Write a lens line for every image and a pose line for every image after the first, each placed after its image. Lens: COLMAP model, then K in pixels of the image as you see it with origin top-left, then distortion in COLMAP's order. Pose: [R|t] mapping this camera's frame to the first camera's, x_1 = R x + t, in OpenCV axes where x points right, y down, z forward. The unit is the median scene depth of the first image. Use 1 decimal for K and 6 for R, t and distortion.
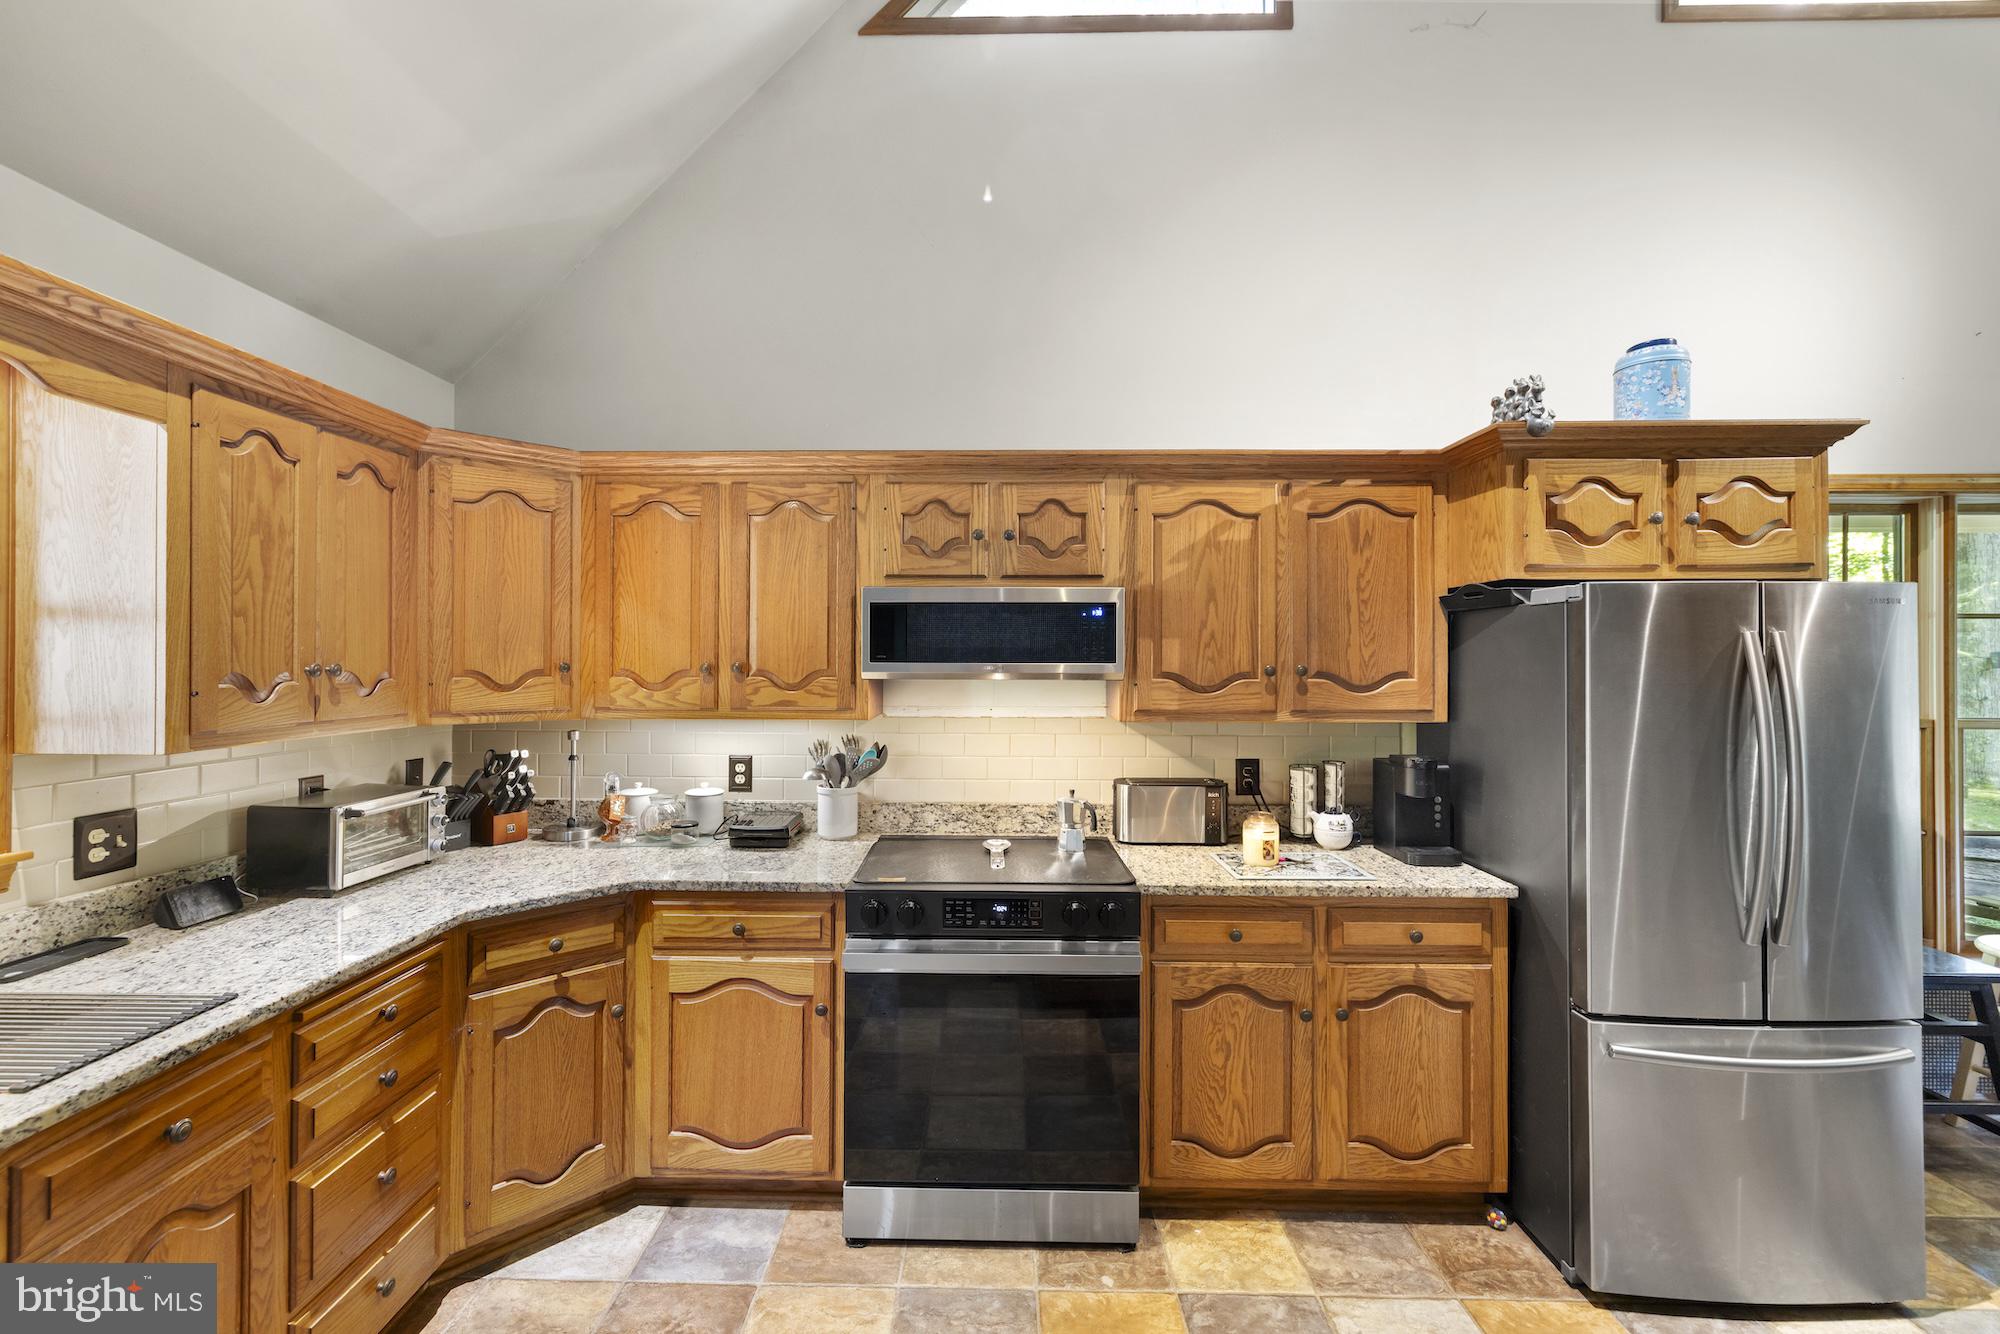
lens RADIAL K [[835.0, 0, 988.3], [0, 835.0, 651.3], [0, 0, 1]] dist [0.001179, 0.000377]
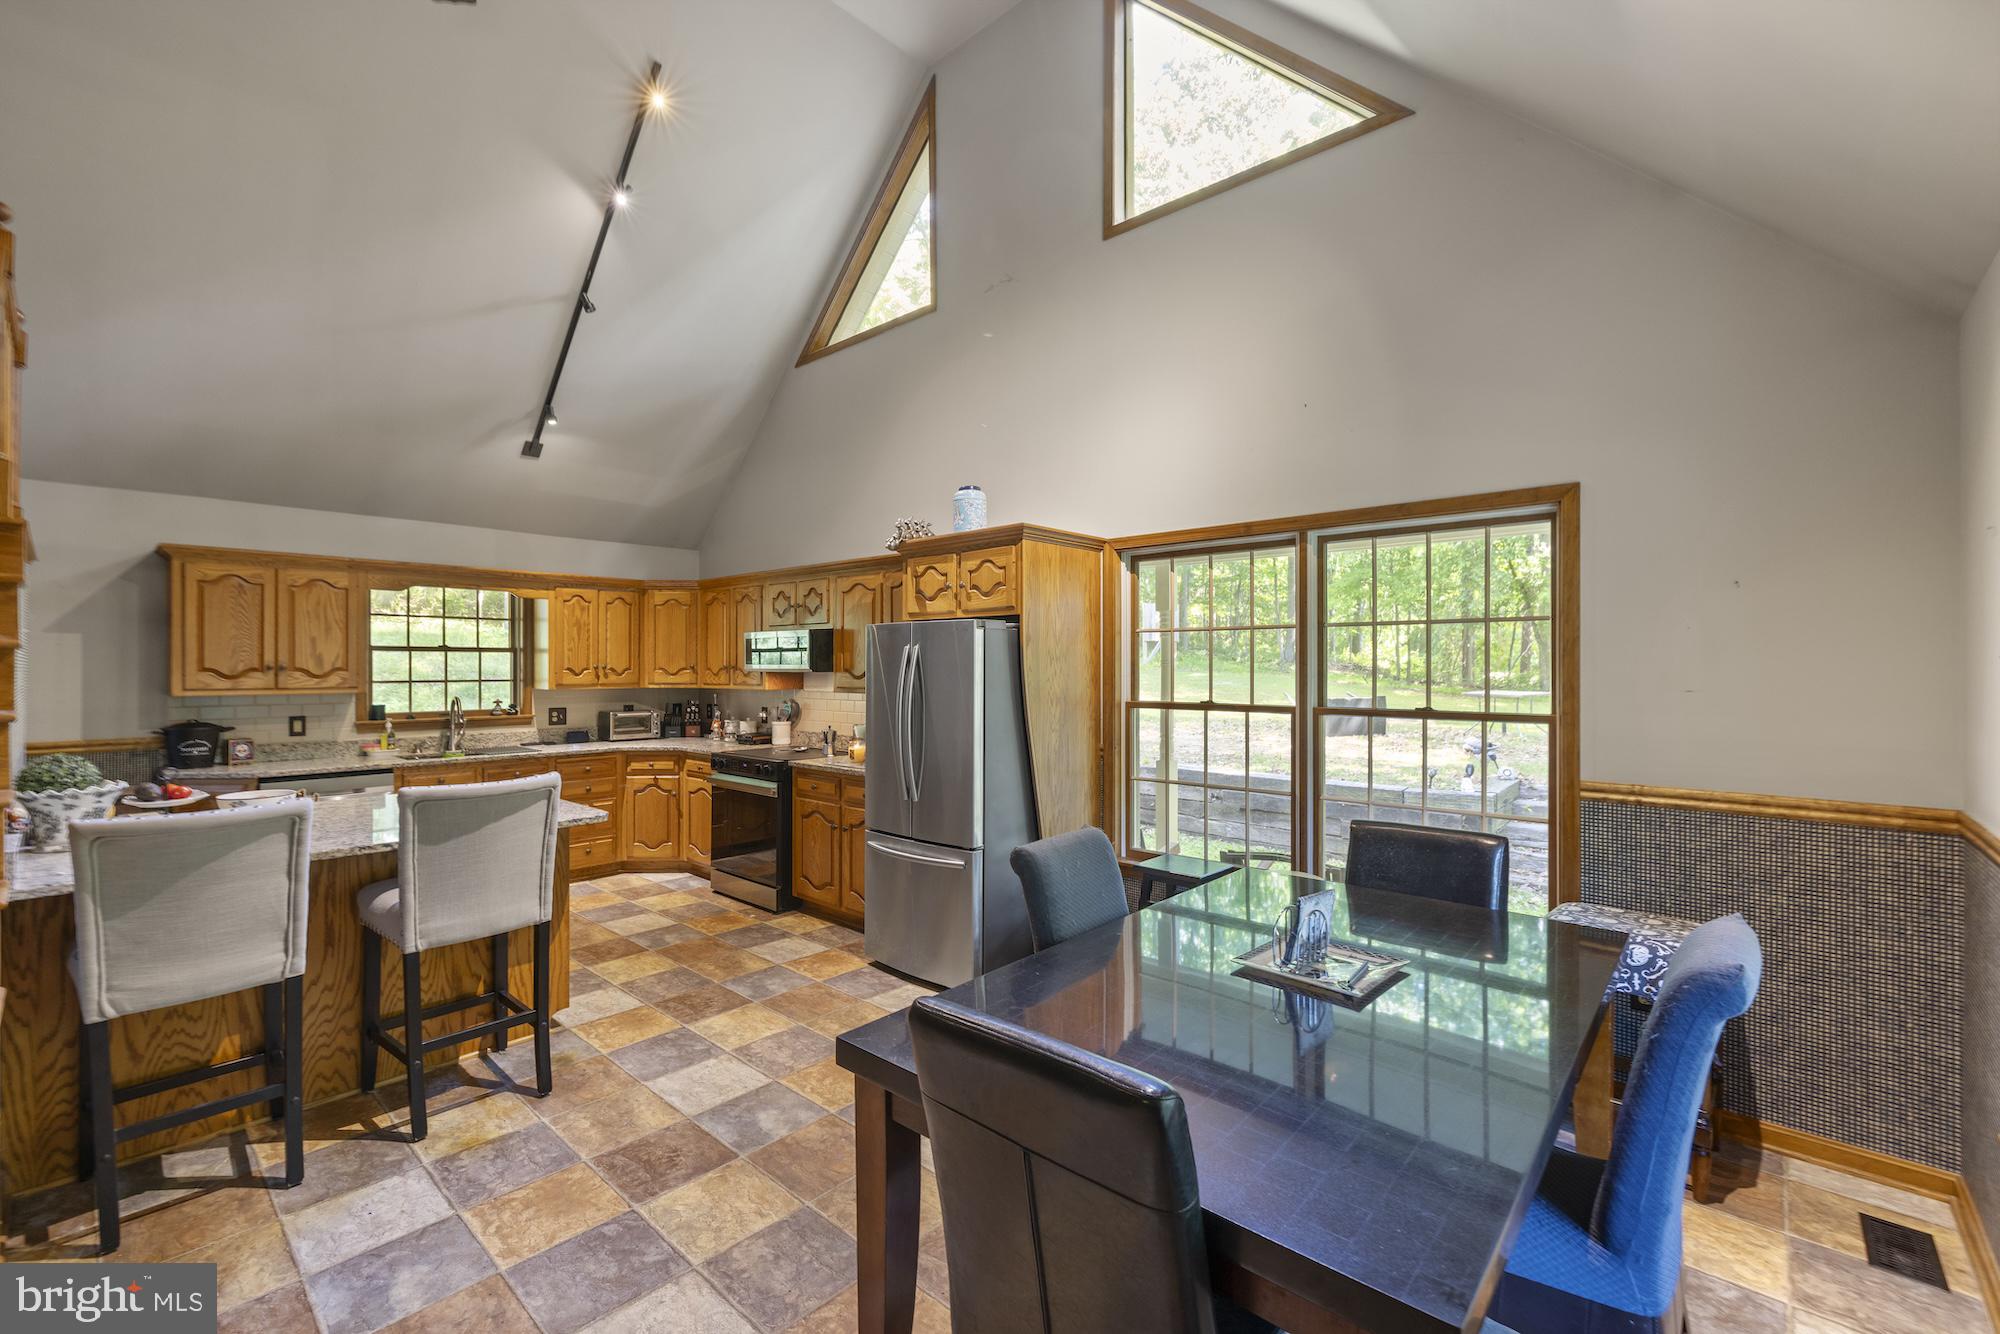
lens RADIAL K [[848.2, 0, 983.9], [0, 848.2, 662.2], [0, 0, 1]] dist [0.000669, 0.000582]
pose [[0.748765, -0.004784, -0.662818, 2.100733], [0.007229, 0.999973, 0.000949, 0.010279], [0.662796, -0.005502, 0.748780, -0.376069]]
